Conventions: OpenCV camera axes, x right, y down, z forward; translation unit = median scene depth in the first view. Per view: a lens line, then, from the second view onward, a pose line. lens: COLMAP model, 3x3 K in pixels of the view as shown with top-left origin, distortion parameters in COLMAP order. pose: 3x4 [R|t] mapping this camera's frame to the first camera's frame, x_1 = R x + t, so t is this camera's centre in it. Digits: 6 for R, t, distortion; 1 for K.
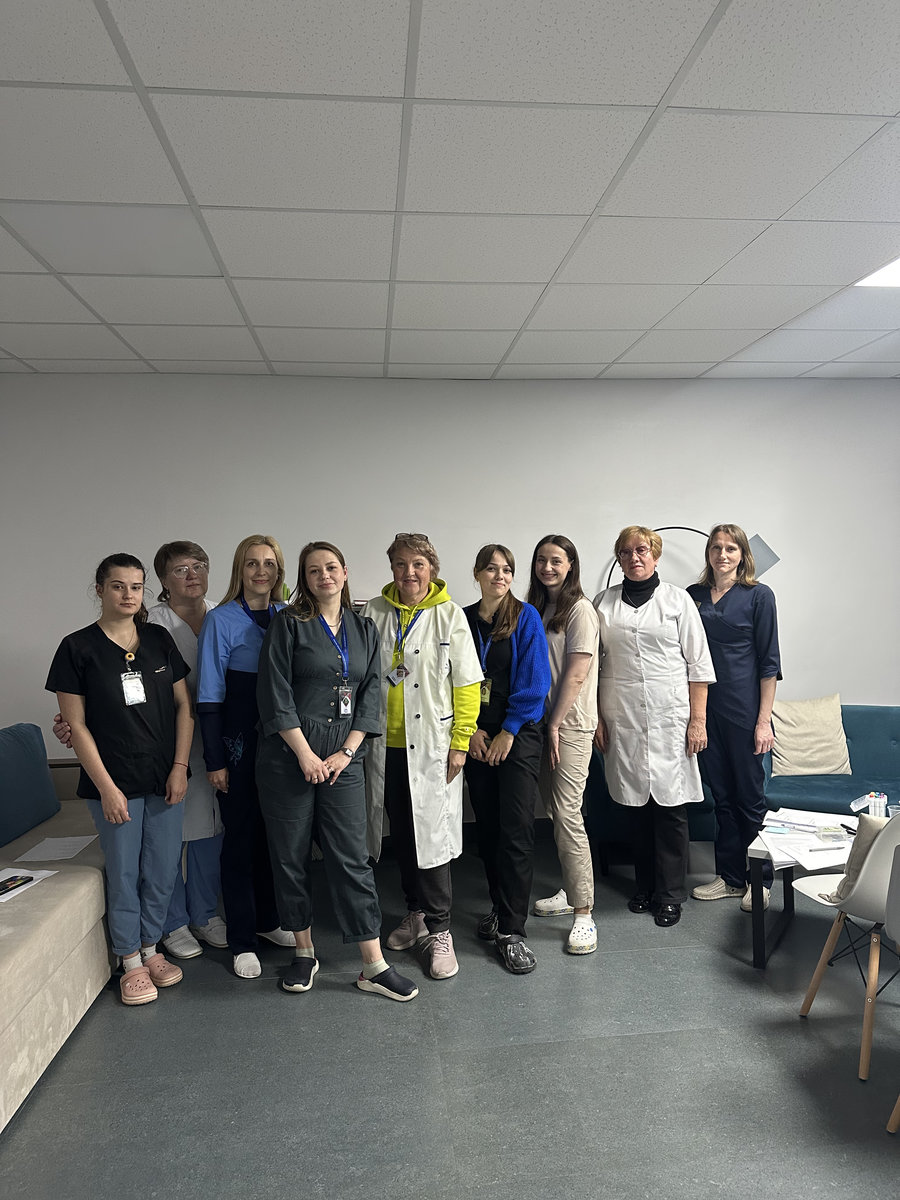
lens RADIAL K [[842.2, 0, 460.5], [0, 842.2, 608.2], [0, 0, 1]] dist [0.086720, -0.091028]
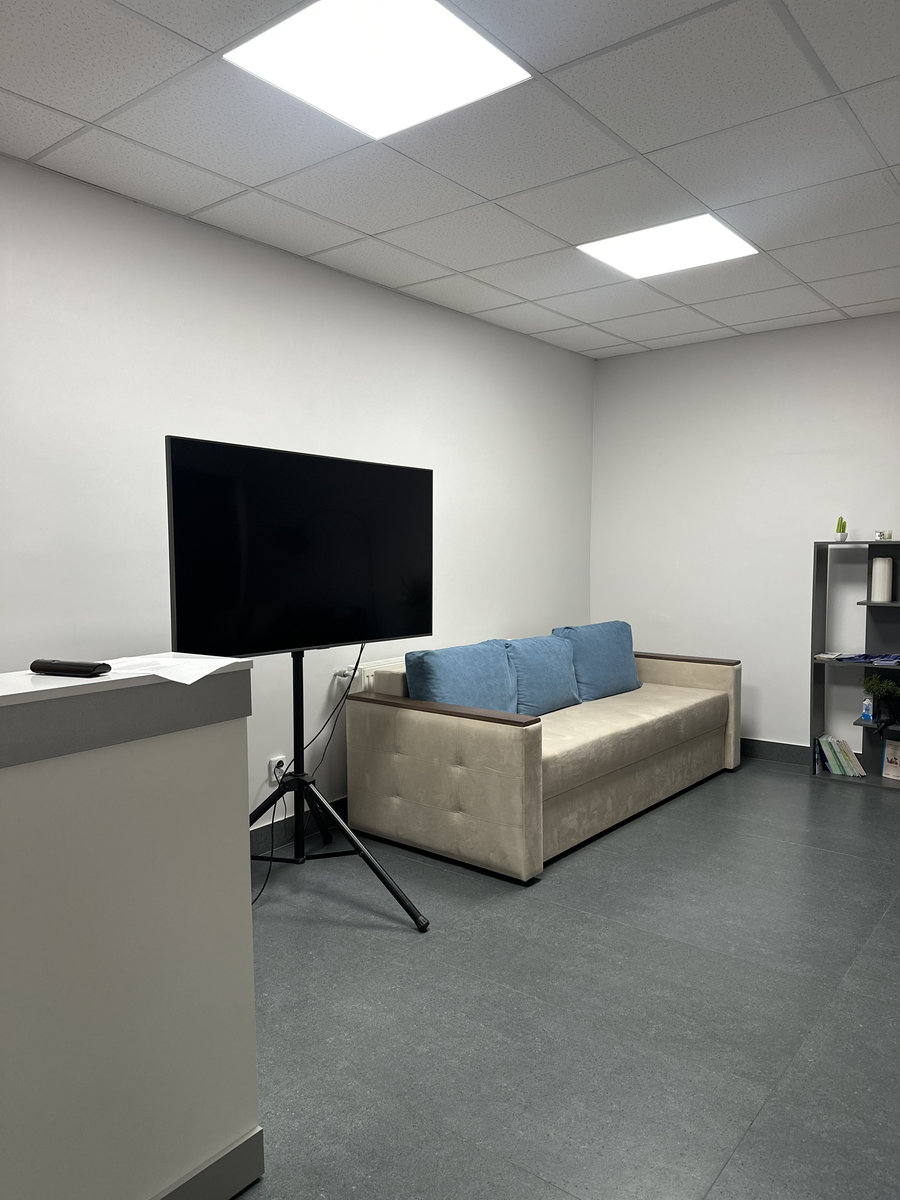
lens RADIAL K [[847.9, 0, 454.5], [0, 847.9, 605.1], [0, 0, 1]] dist [0.116140, -0.171336]
pose [[0.716334, 0.069369, -0.694301, 0.205841], [-0.038084, 0.997450, 0.060364, 0.036345], [0.696718, -0.016799, 0.717149, -0.125592]]
